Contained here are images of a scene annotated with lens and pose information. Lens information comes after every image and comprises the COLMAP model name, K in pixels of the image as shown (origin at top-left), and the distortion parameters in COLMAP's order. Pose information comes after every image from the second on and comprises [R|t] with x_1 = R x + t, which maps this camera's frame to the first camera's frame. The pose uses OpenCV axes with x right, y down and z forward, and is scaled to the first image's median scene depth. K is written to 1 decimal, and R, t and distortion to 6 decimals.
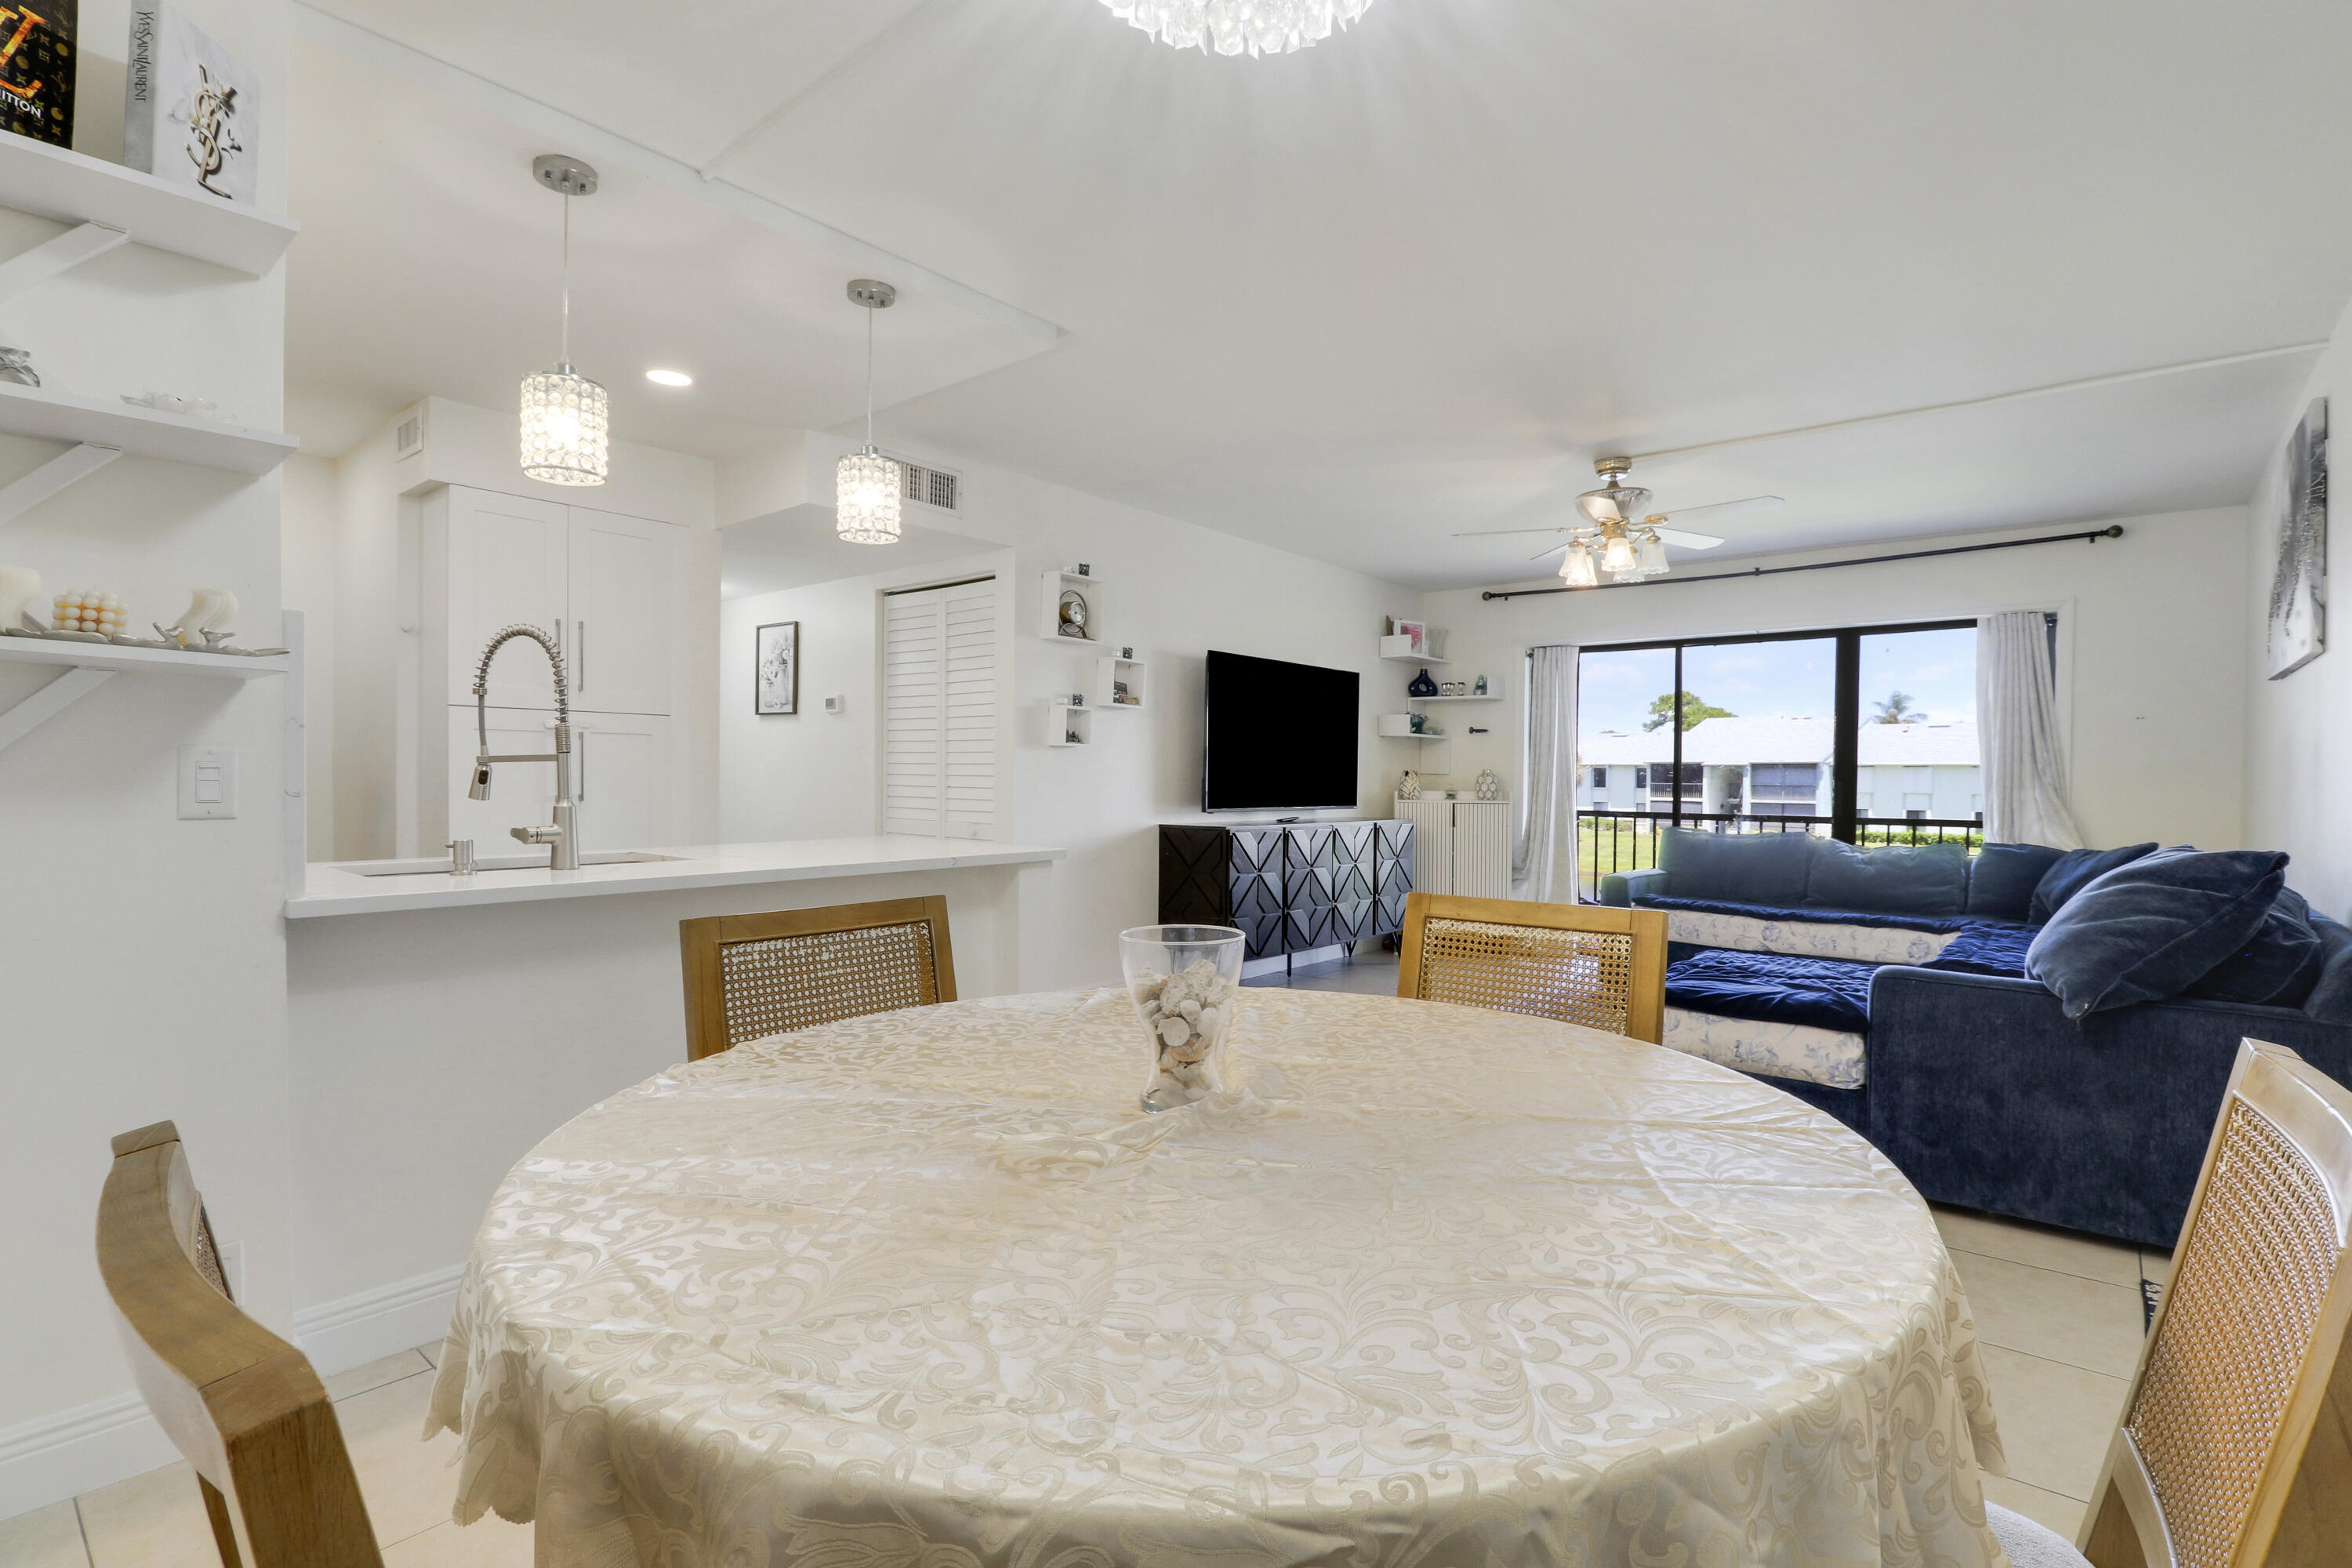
lens RADIAL K [[1096.4, 0, 1184.3], [0, 1096.4, 797.6], [0, 0, 1]] dist [-0.003133, -0.014621]
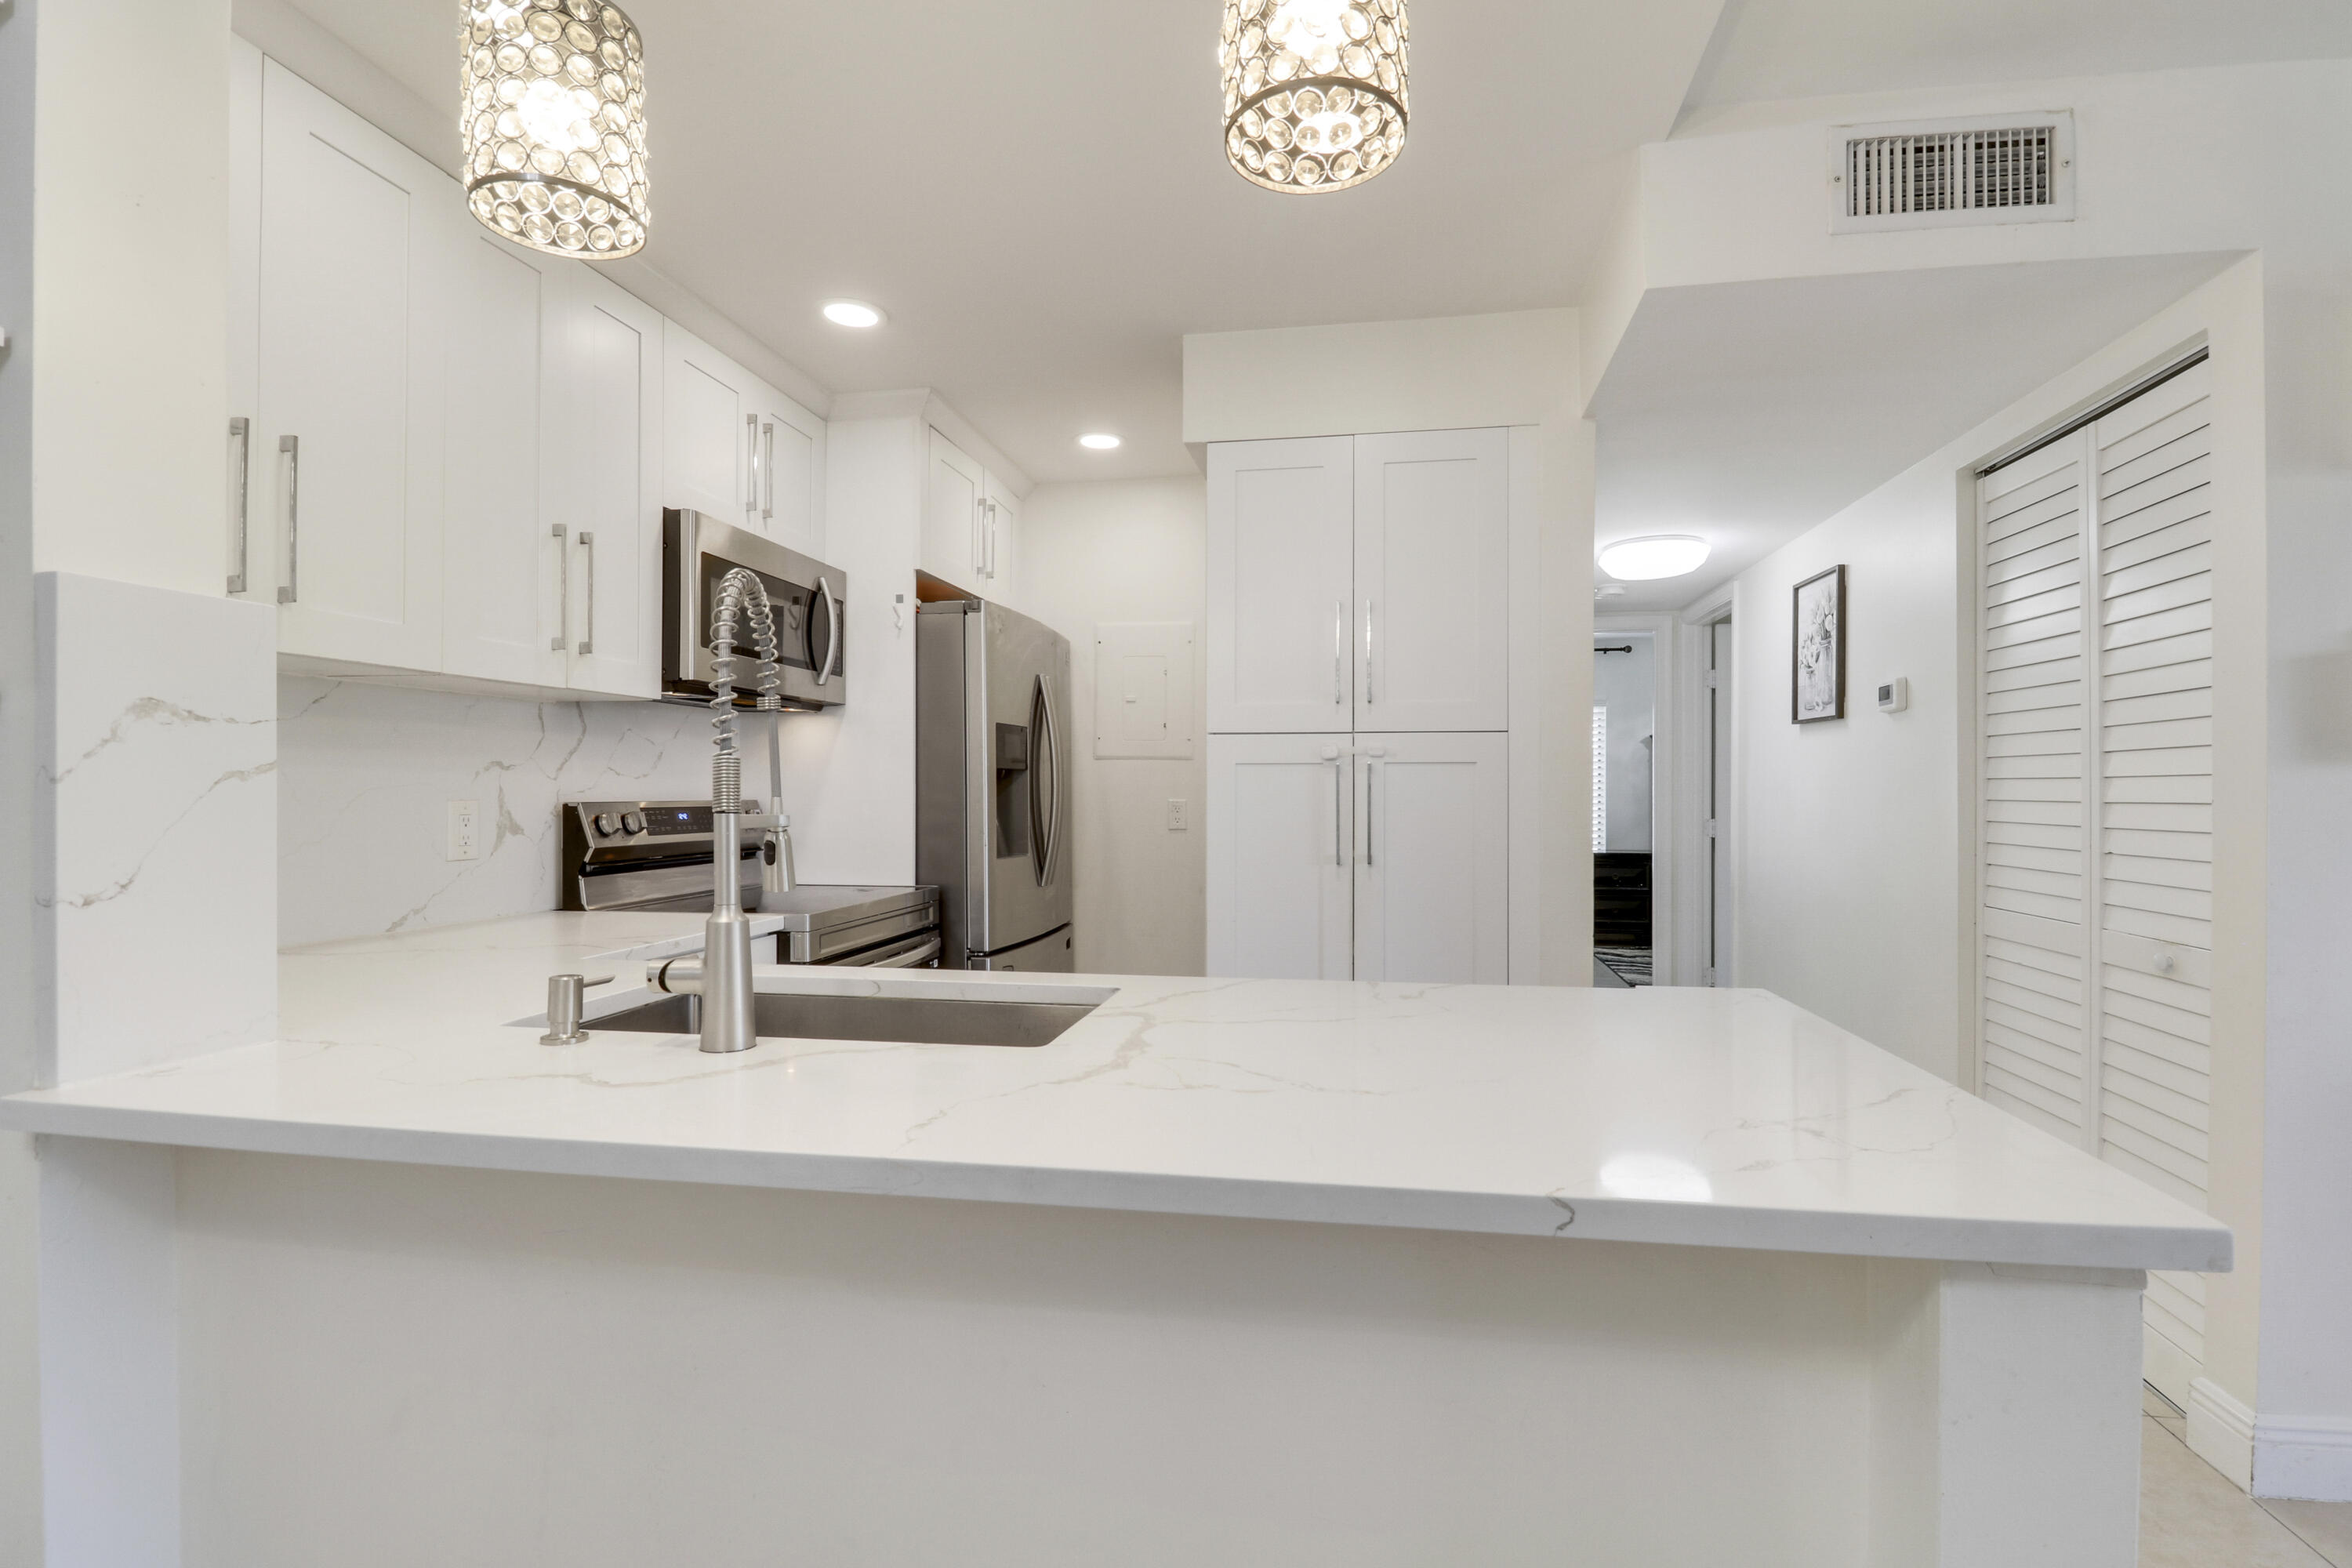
lens RADIAL K [[1090.0, 0, 1187.2], [0, 1090.0, 792.2], [0, 0, 1]] dist [-0.000958, -0.013213]
pose [[0.502471, -0.011930, -0.864512, -0.016026], [-0.013391, 0.999677, -0.021578, -0.017224], [0.864491, 0.022419, 0.502149, 0.381504]]
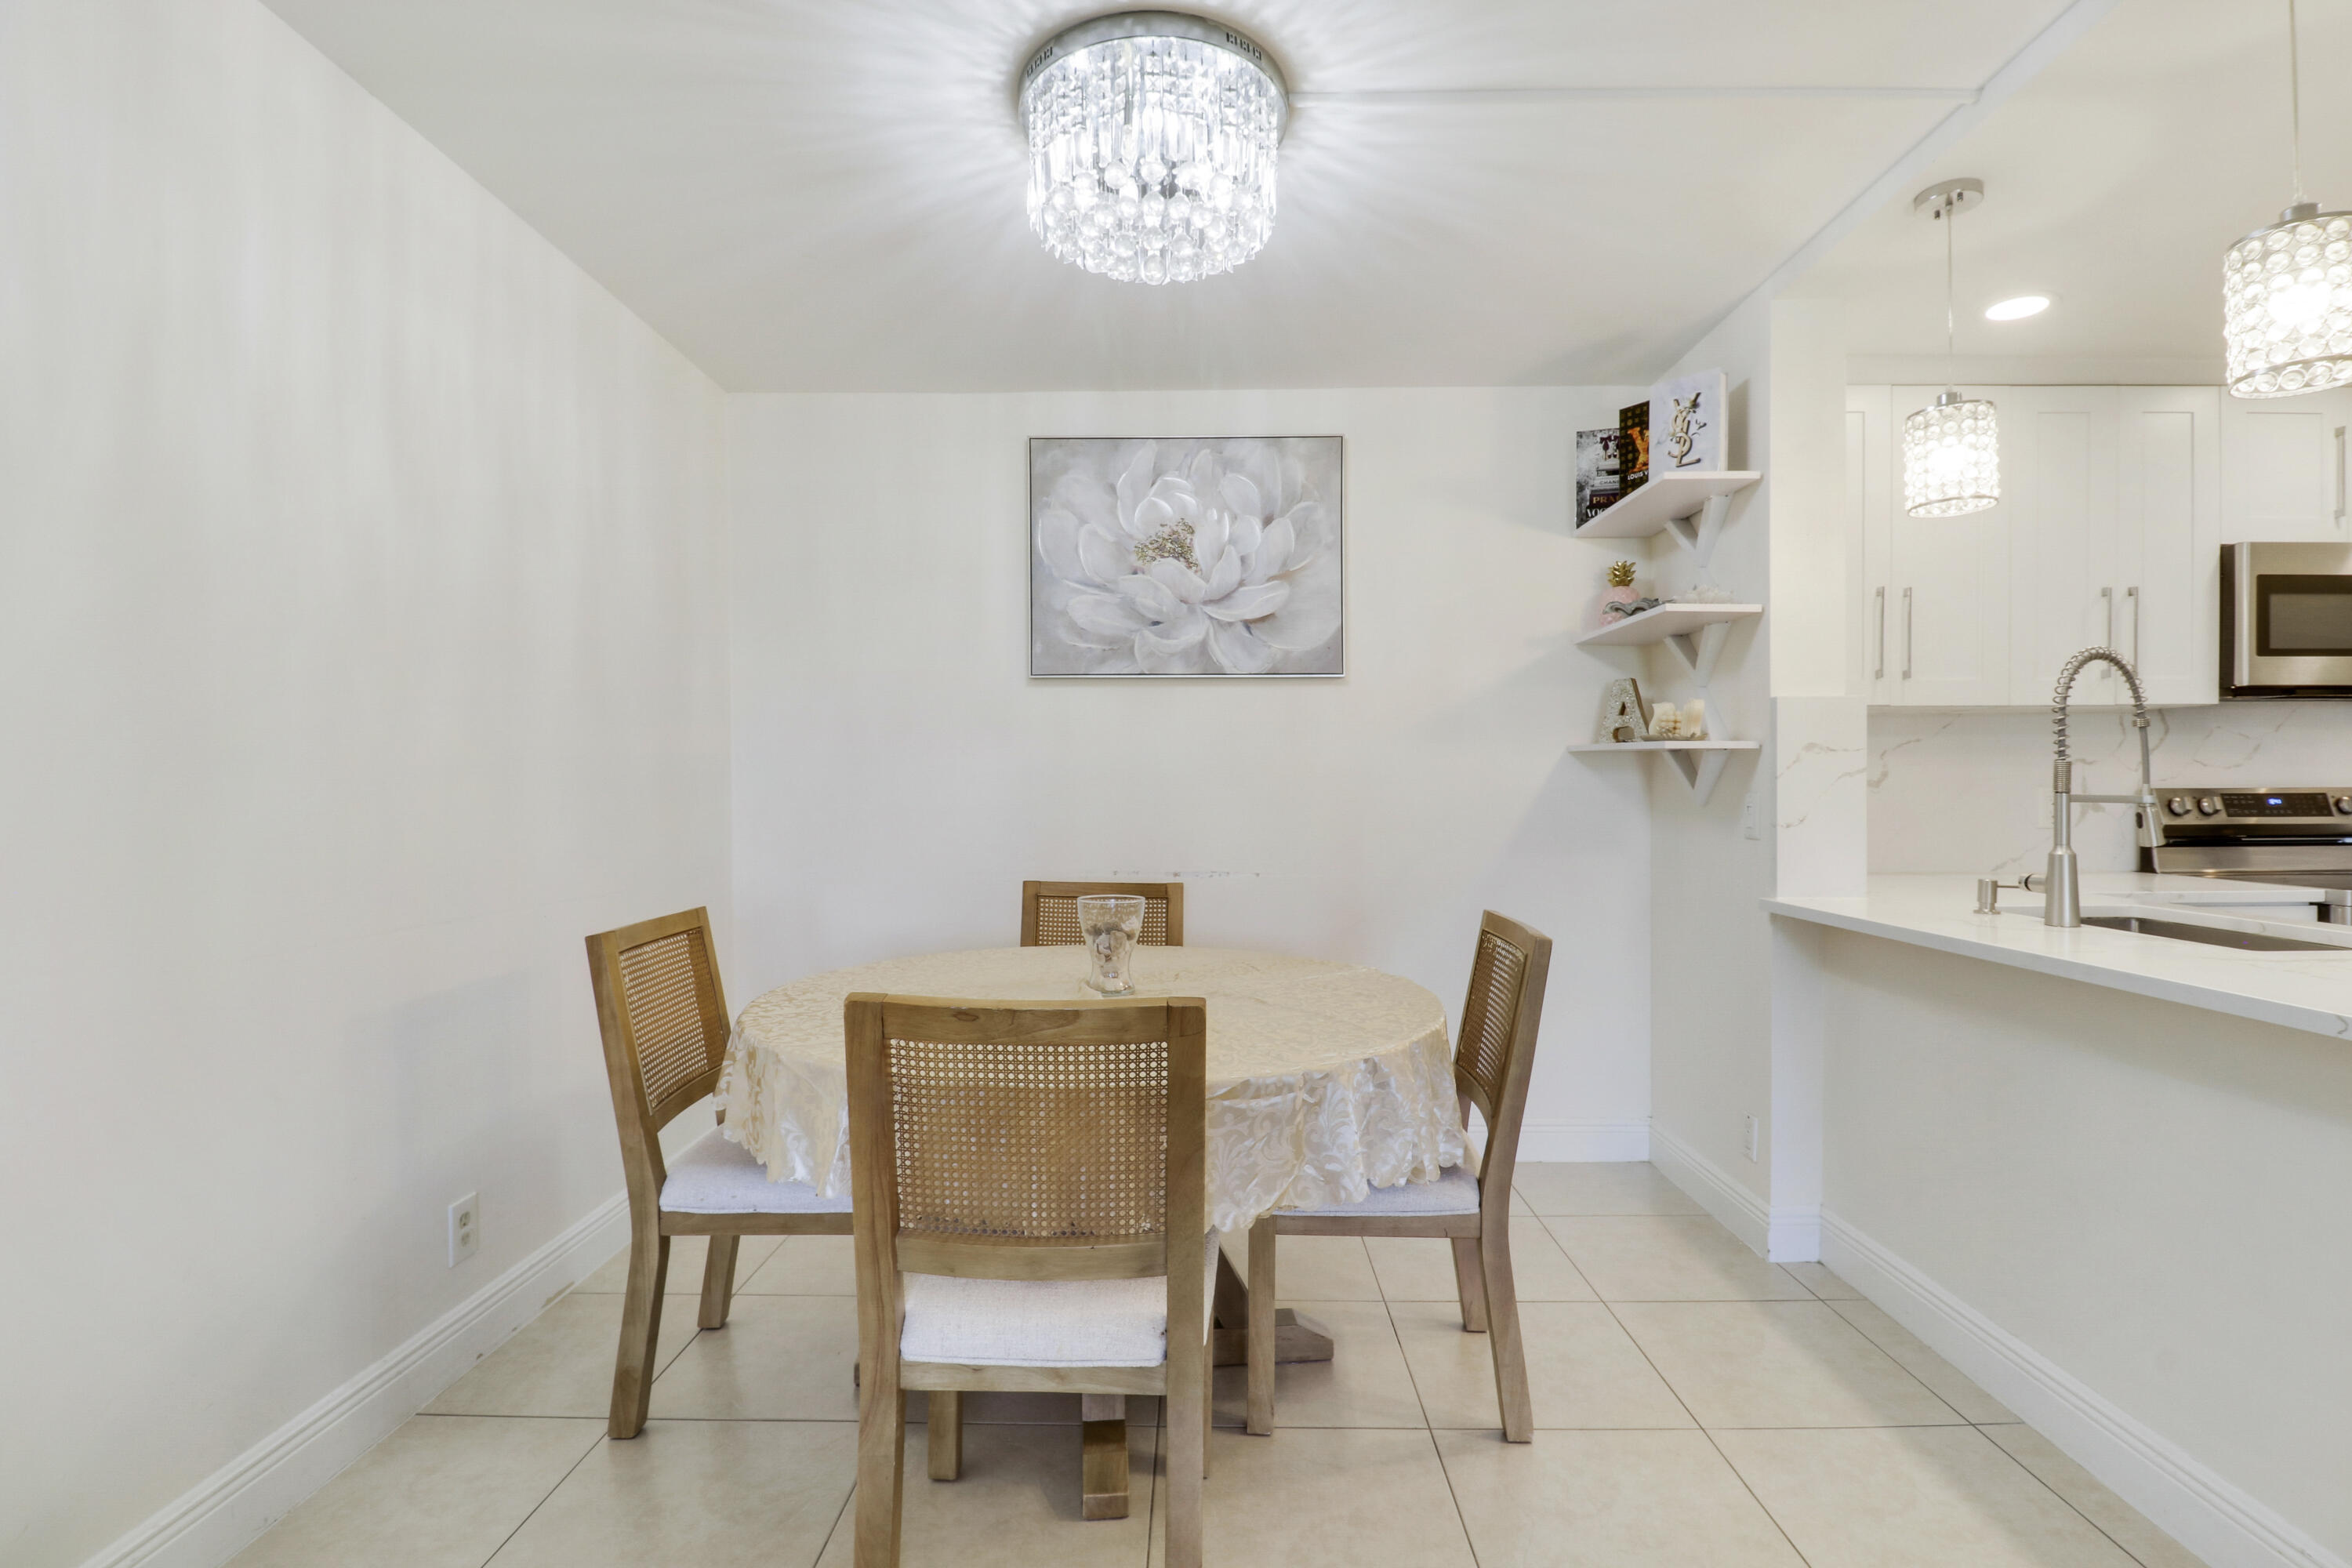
lens RADIAL K [[1085.6, 0, 1191.1], [0, 1085.6, 801.6], [0, 0, 1]] dist [0.000258, -0.015078]
pose [[-0.773011, 0.002115, -0.634389, 0.212974], [-0.018510, 0.999493, 0.025887, -0.017734], [0.634123, 0.031754, -0.772580, 0.502027]]
